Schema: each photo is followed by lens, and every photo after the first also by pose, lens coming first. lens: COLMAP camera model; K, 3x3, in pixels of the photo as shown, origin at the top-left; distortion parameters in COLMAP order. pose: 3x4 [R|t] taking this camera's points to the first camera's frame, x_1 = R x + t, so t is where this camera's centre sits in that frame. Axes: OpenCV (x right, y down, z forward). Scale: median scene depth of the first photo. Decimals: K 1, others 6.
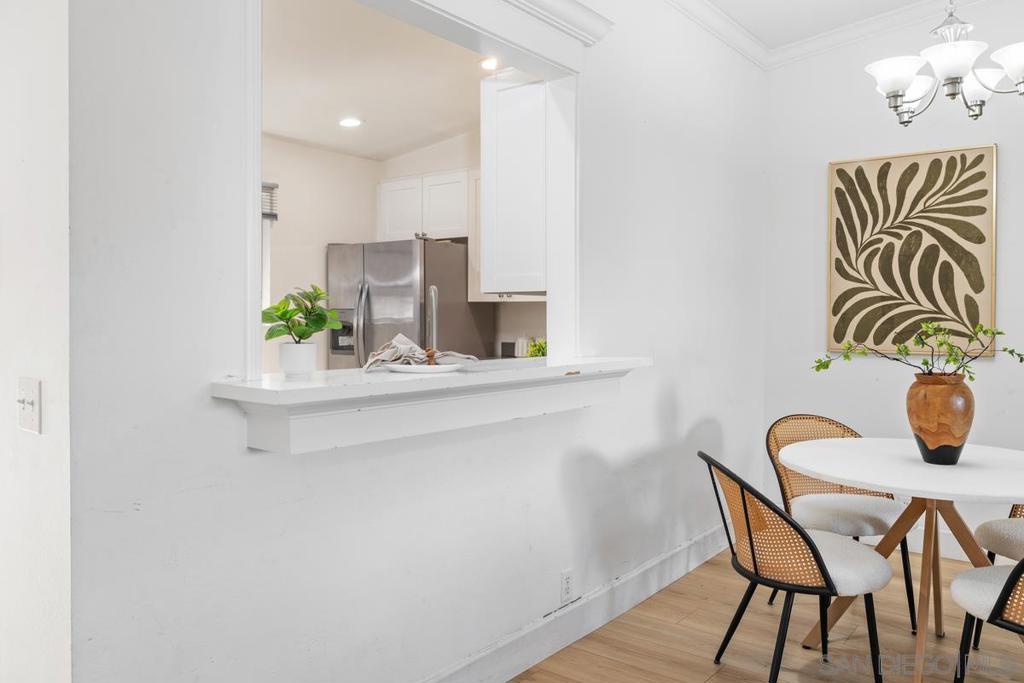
lens RADIAL K [[781.7, 0, 524.8], [0, 781.7, 326.0], [0, 0, 1]] dist [-0.002403, 0.009320]
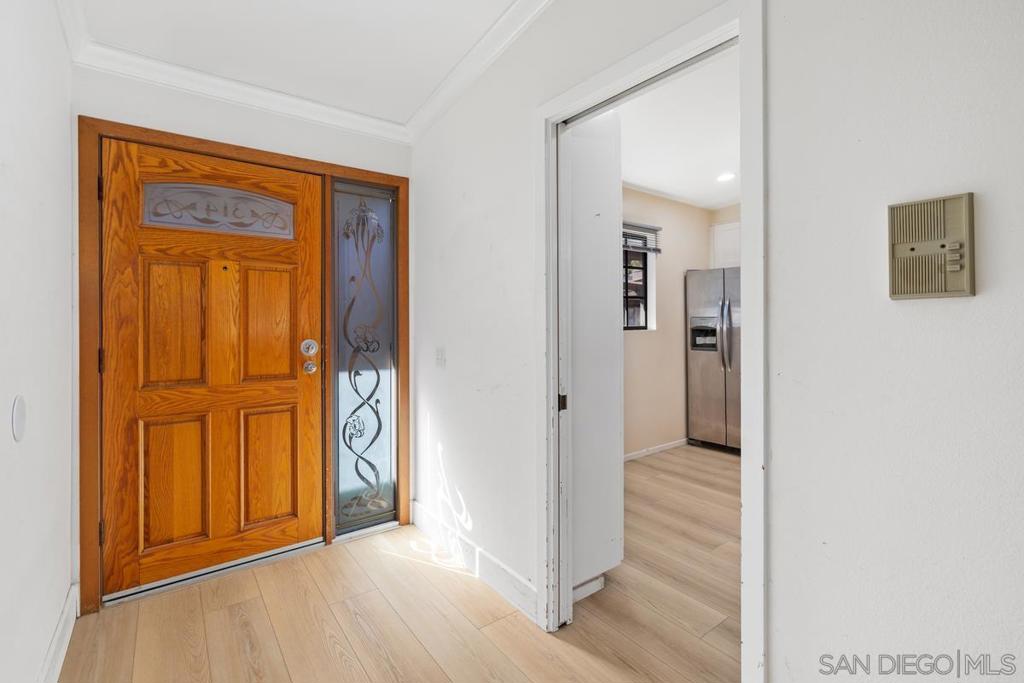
lens RADIAL K [[465.0, 0, 516.4], [0, 465.0, 320.0], [0, 0, 1]] dist [-0.005535, 0.001396]
pose [[0.967981, -0.006297, -0.250945, -0.468411], [0.003091, 0.999909, -0.013168, -0.009725], [0.251005, 0.011970, 0.967912, 0.183215]]
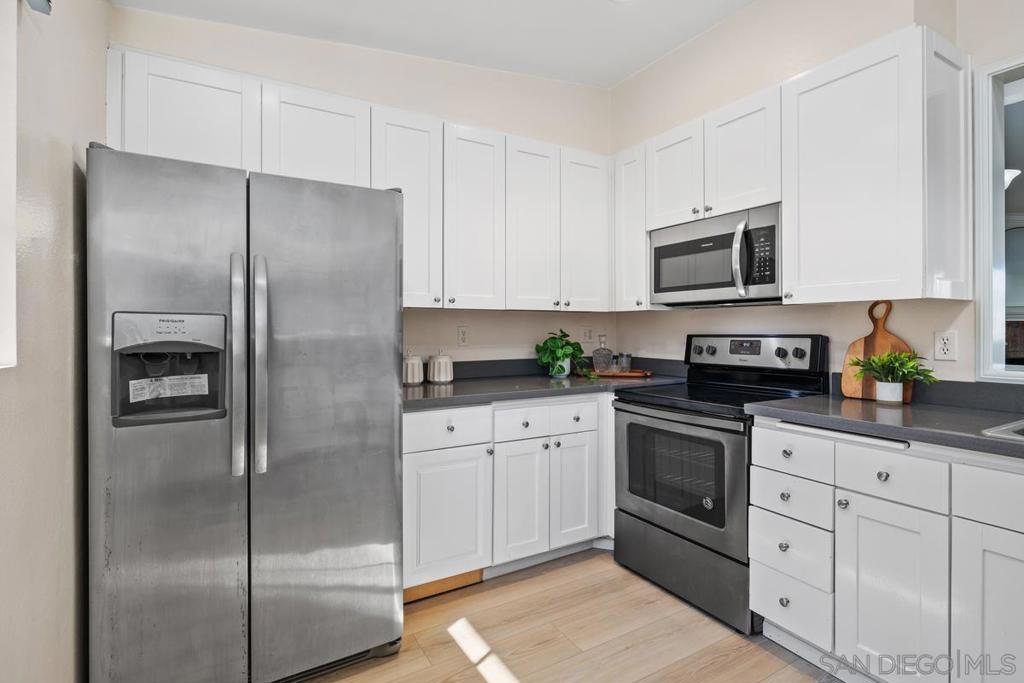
lens RADIAL K [[497.2, 0, 518.6], [0, 497.2, 326.3], [0, 0, 1]] dist [-0.003463, 0.000103]
pose [[0.367995, -0.000921, 0.929827, -0.556495], [0.015091, 0.999874, -0.004982, -0.014051], [-0.929705, 0.015865, 0.367962, 0.991869]]
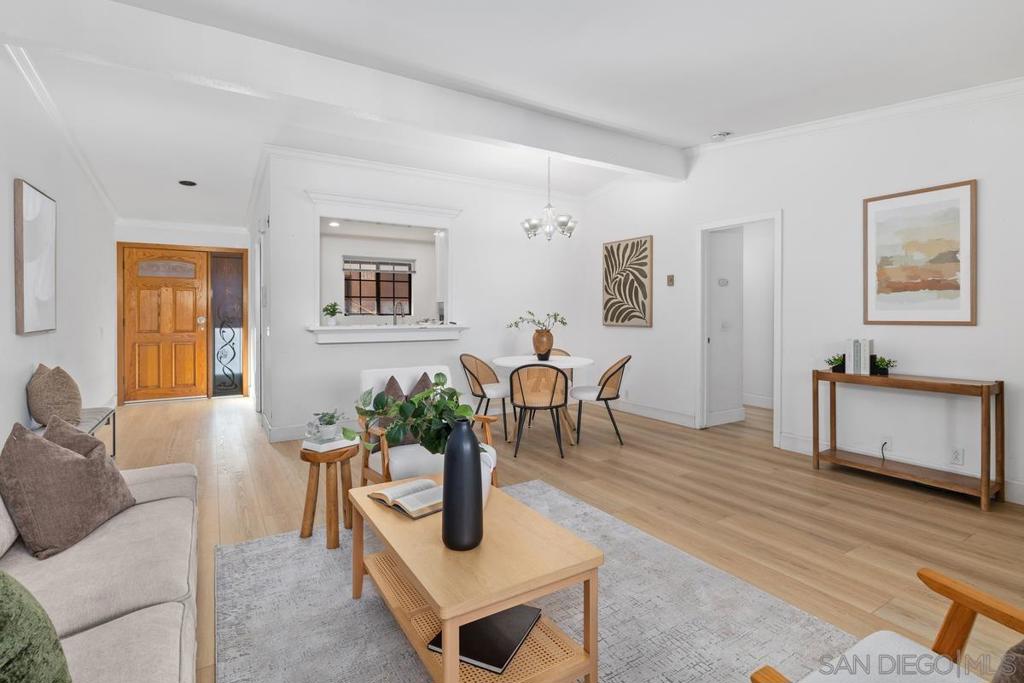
lens RADIAL K [[497.2, 0, 519.0], [0, 497.2, 314.0], [0, 0, 1]] dist [-0.003463, 0.000103]
pose [[0.935948, -0.004029, -0.352115, 0.723767], [-0.000396, 0.999922, -0.012492, 0.018214], [0.352138, 0.011832, 0.935873, -0.490888]]
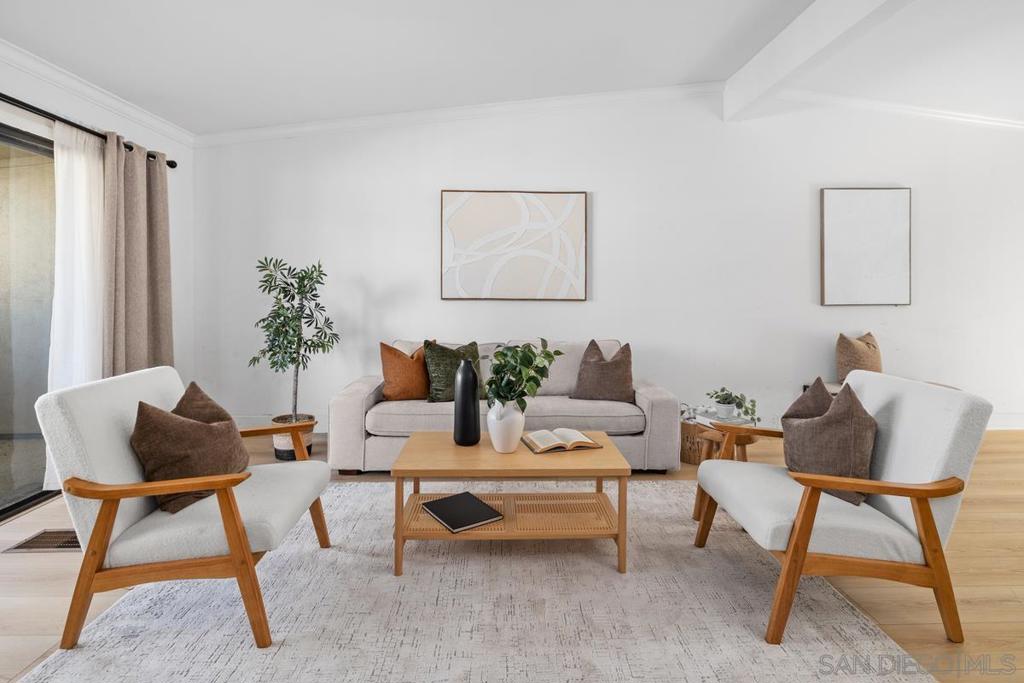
lens RADIAL K [[497.2, 0, 518.4], [0, 497.2, 295.0], [0, 0, 1]] dist [-0.003463, 0.000103]
pose [[-0.780802, 0.001607, -0.624776, 0.870466], [-0.012398, 0.999760, 0.018065, 0.008629], [0.624655, 0.021852, -0.780595, 0.381206]]
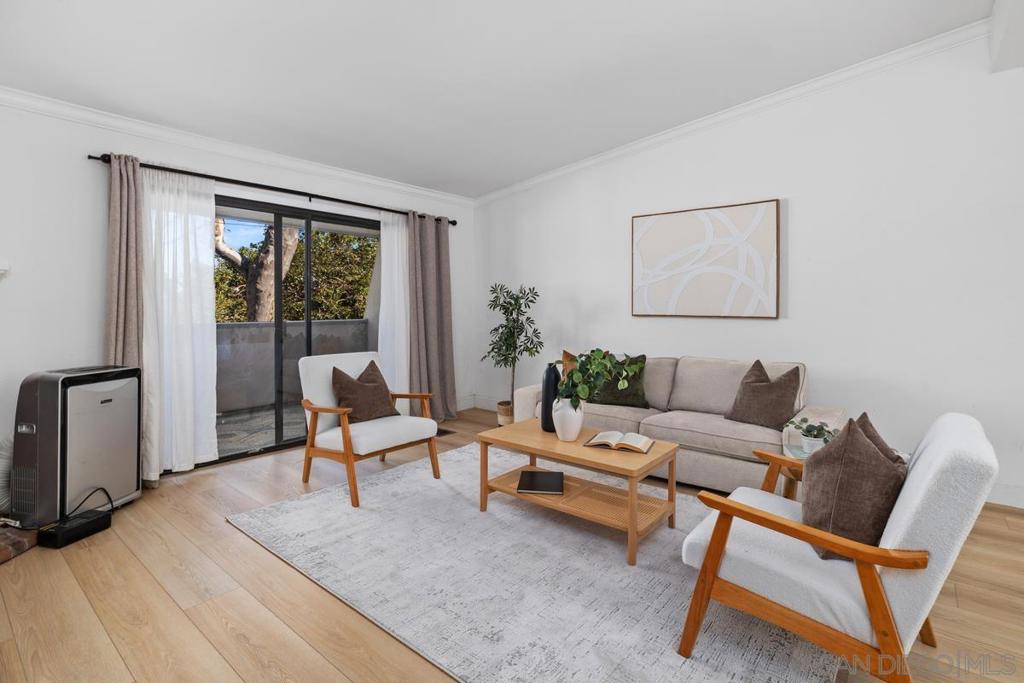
lens RADIAL K [[497.2, 0, 519.0], [0, 497.2, 310.1], [0, 0, 1]] dist [-0.003463, 0.000103]
pose [[-0.999350, -0.002225, 0.035982, 0.565233], [-0.001505, 0.999798, 0.020030, 0.003379], [-0.036019, 0.019963, -0.999152, 0.622865]]
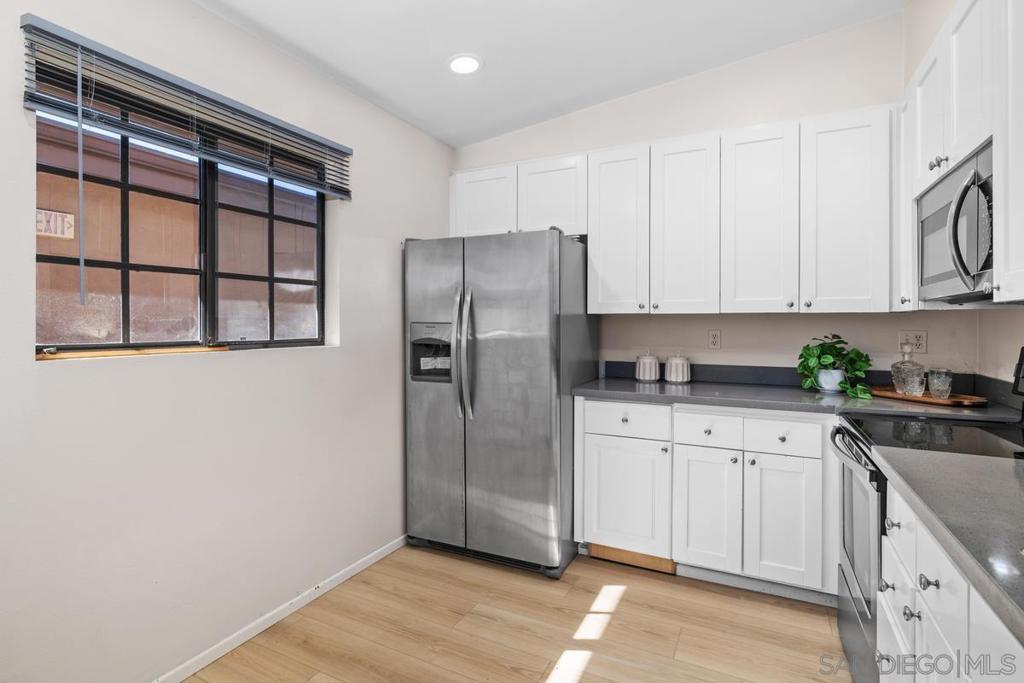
lens RADIAL K [[497.2, 0, 508.4], [0, 497.2, 325.8], [0, 0, 1]] dist [-0.003463, 0.000103]
pose [[0.981329, -0.001407, 0.192330, -0.342499], [0.003432, 0.999942, -0.010194, -0.018064], [-0.192304, 0.010664, 0.981277, 0.681807]]
